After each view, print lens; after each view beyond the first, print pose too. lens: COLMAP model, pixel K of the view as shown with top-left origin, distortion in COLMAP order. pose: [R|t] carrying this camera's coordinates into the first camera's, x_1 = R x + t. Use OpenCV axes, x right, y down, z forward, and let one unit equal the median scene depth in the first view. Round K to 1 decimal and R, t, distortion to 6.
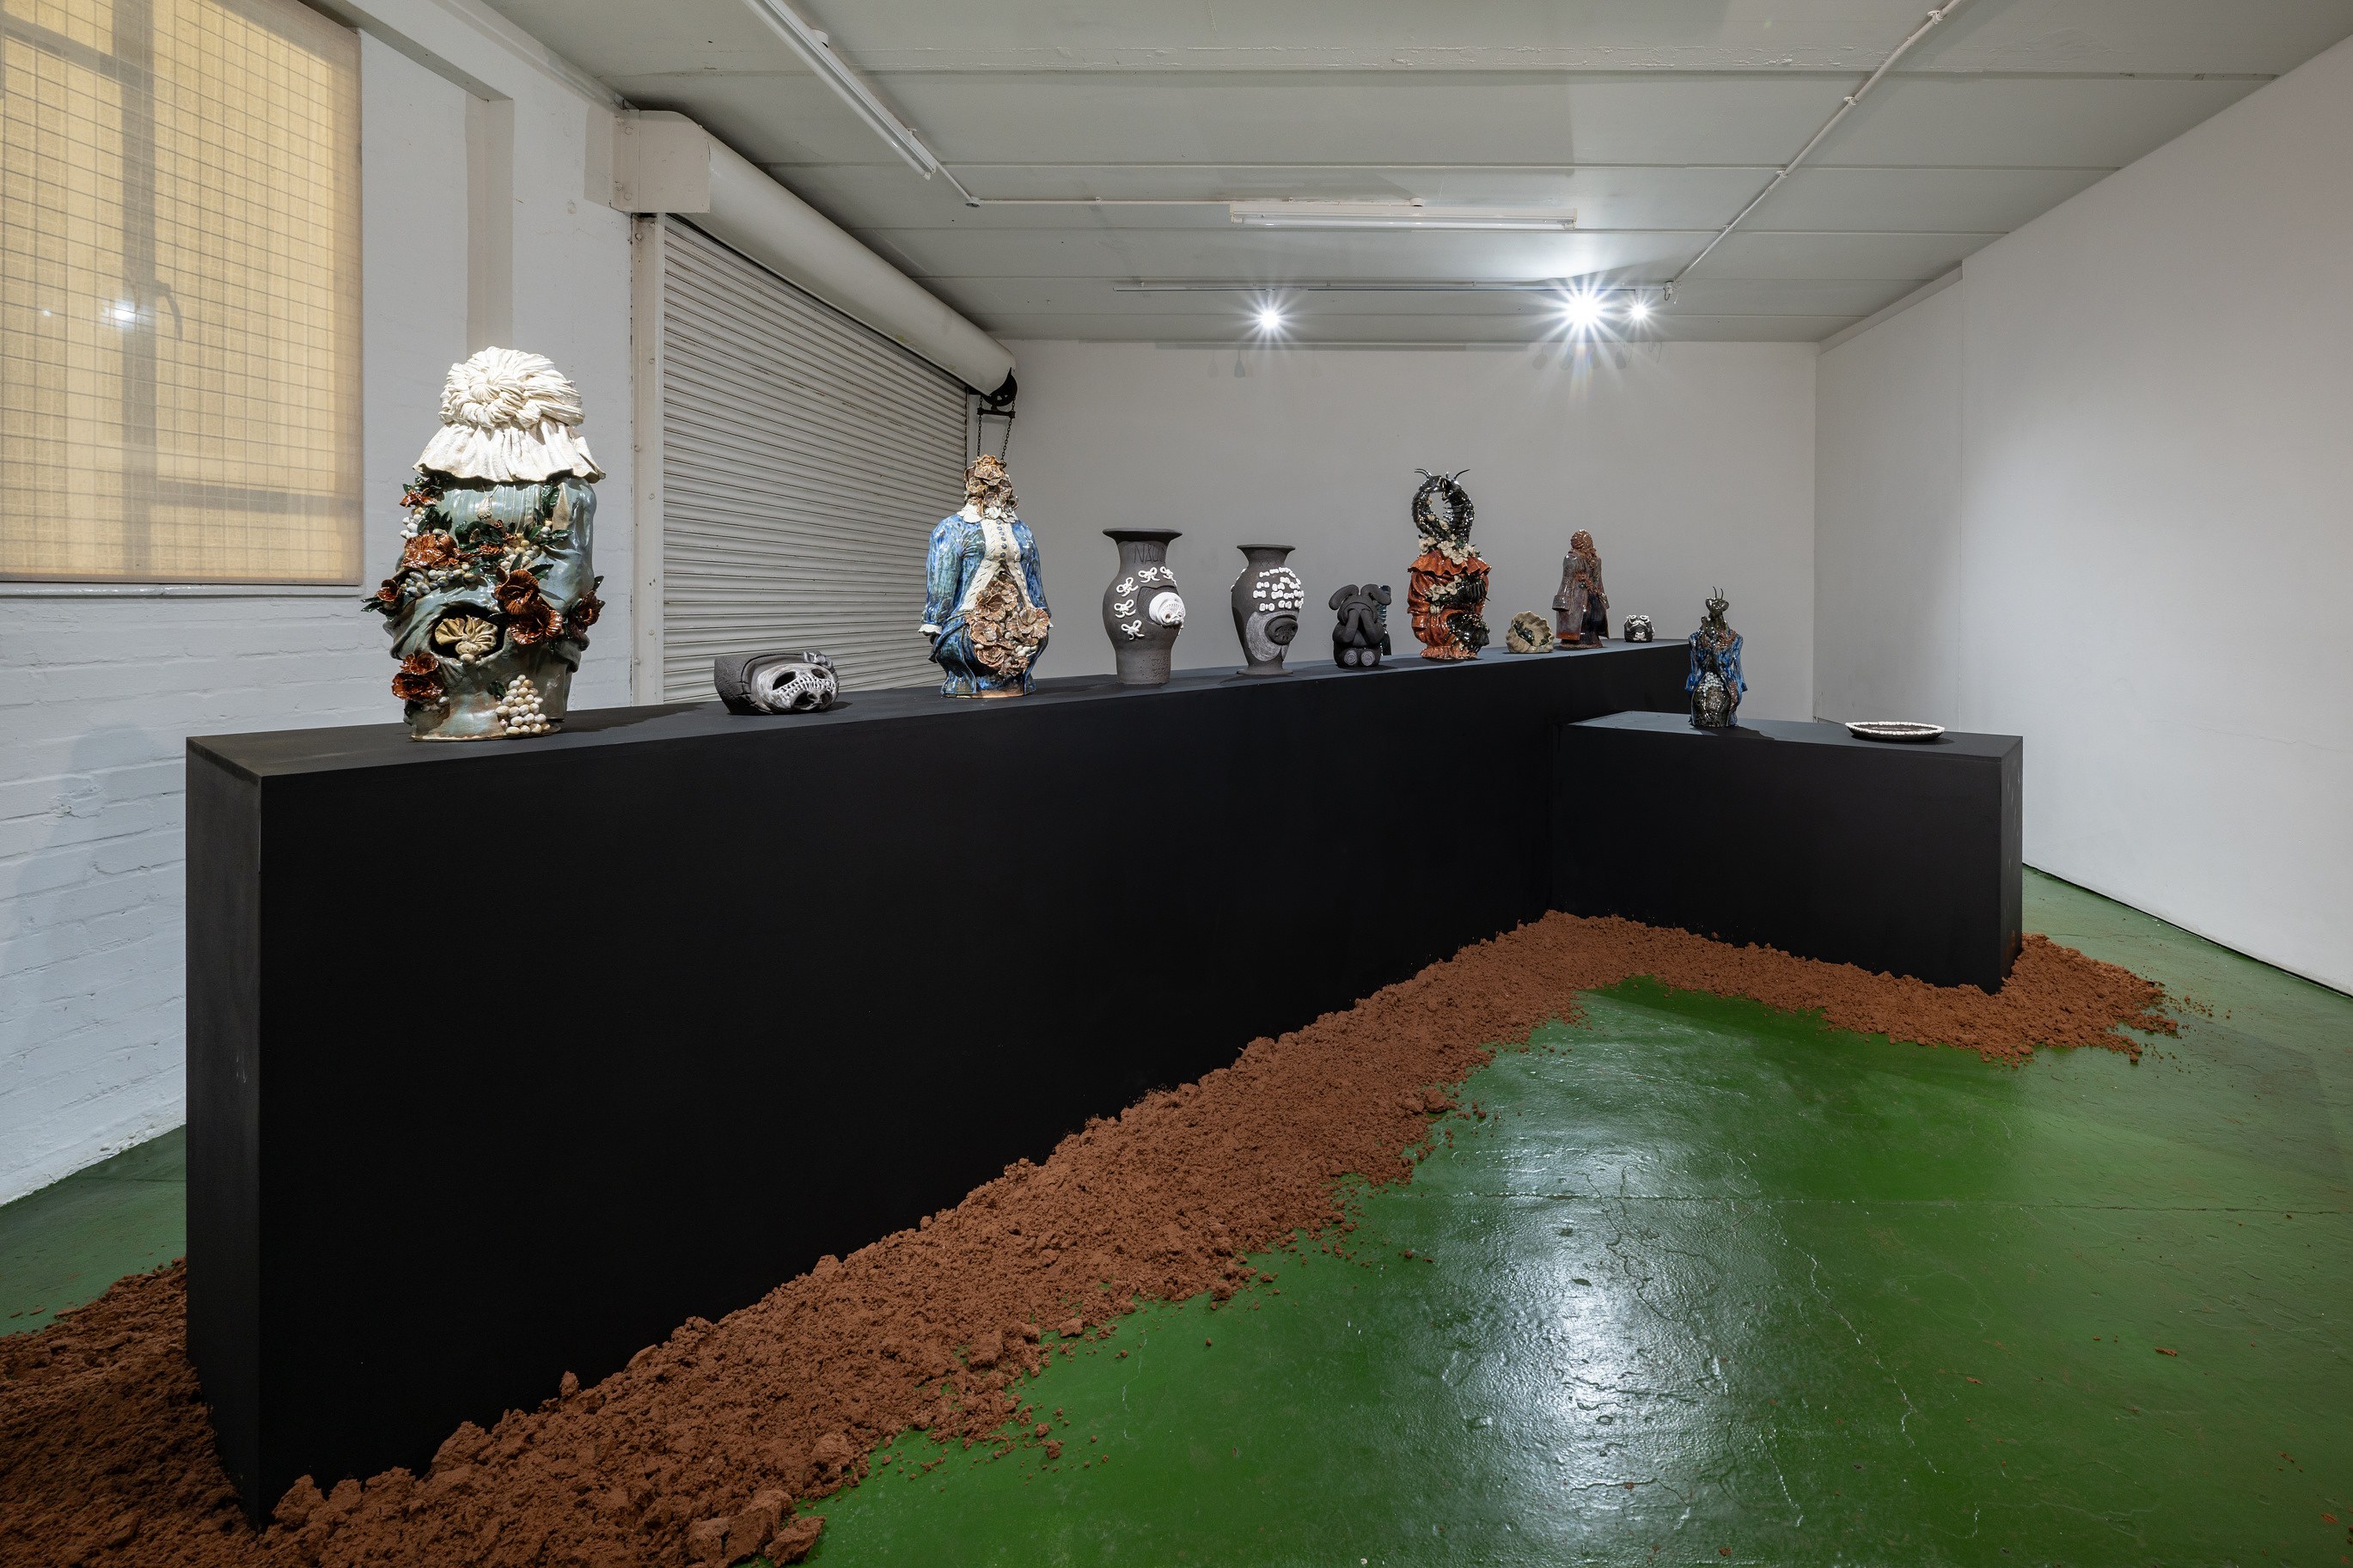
lens RADIAL K [[1071.7, 0, 1363.9], [0, 1071.7, 571.0], [0, 0, 1]] dist [0.001451, -0.000017]
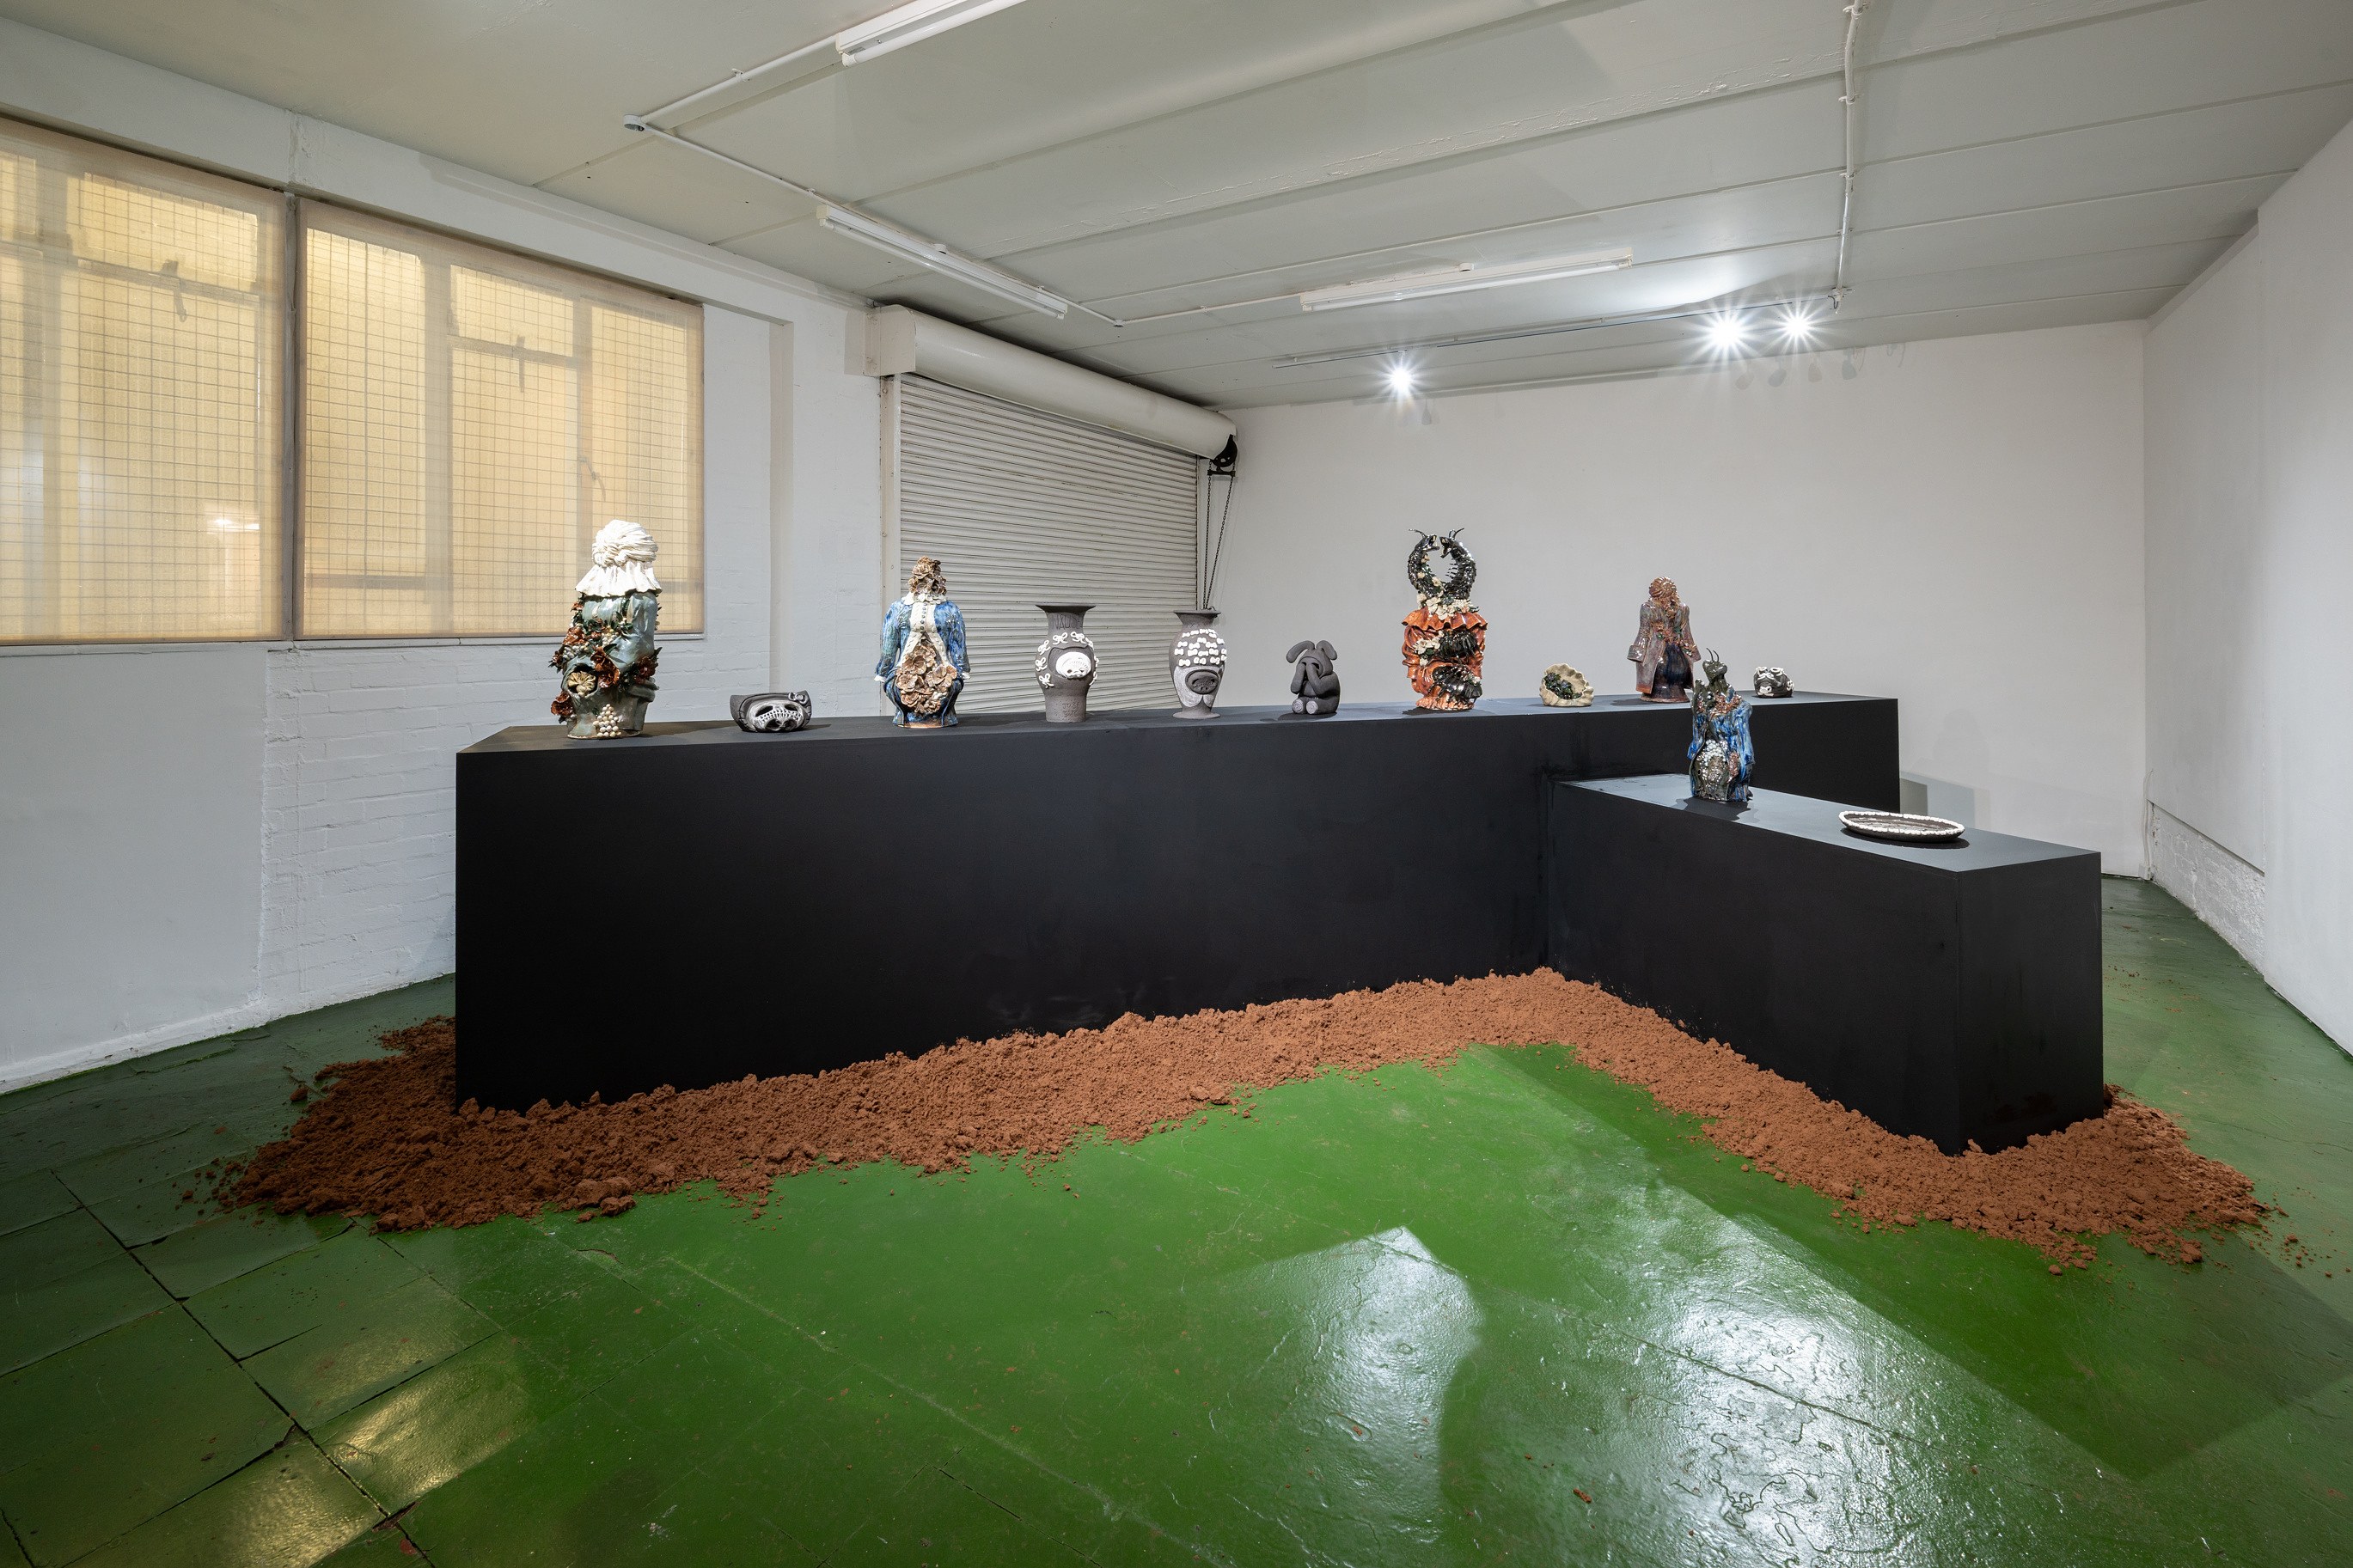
lens RADIAL K [[1027.7, 0, 1183.0], [0, 1027.7, 571.2], [0, 0, 1]] dist [-0.001124, -0.000656]
pose [[0.857554, -0.012286, -0.514247, 0.435008], [0.004760, 0.999861, -0.015951, -0.043855], [0.514372, 0.011231, 0.857494, 0.004301]]
